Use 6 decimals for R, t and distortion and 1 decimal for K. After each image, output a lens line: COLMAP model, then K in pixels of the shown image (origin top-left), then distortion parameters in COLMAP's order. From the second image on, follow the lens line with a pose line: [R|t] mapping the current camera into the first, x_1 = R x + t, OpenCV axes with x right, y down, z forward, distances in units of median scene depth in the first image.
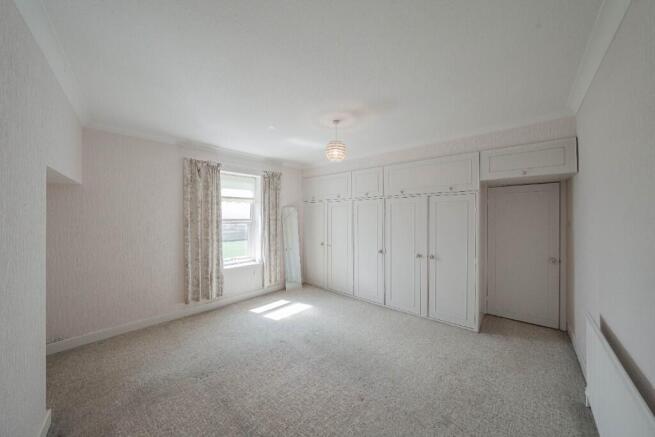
lens RADIAL K [[223.7, 0, 326.1], [0, 223.7, 216.4], [0, 0, 1]] dist [-0.023807, 0.002058]
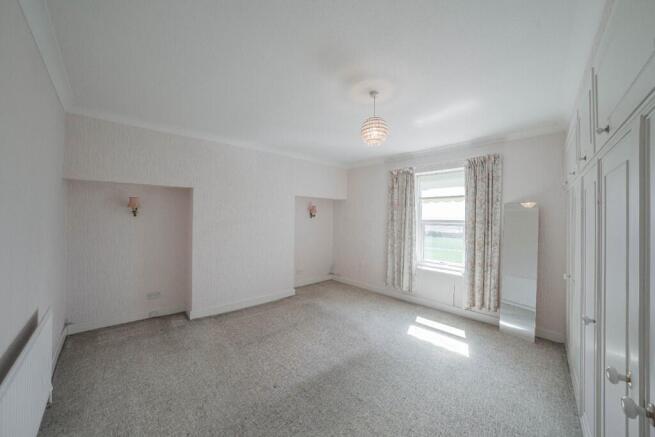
lens RADIAL K [[223.7, 0, 327.9], [0, 223.7, 218.4], [0, 0, 1]] dist [-0.023807, 0.002058]
pose [[-0.045134, 0.001521, -0.998980, 0.599998], [-0.009351, 0.999954, 0.001944, 0.007280], [0.998937, 0.009429, -0.045118, 0.636861]]
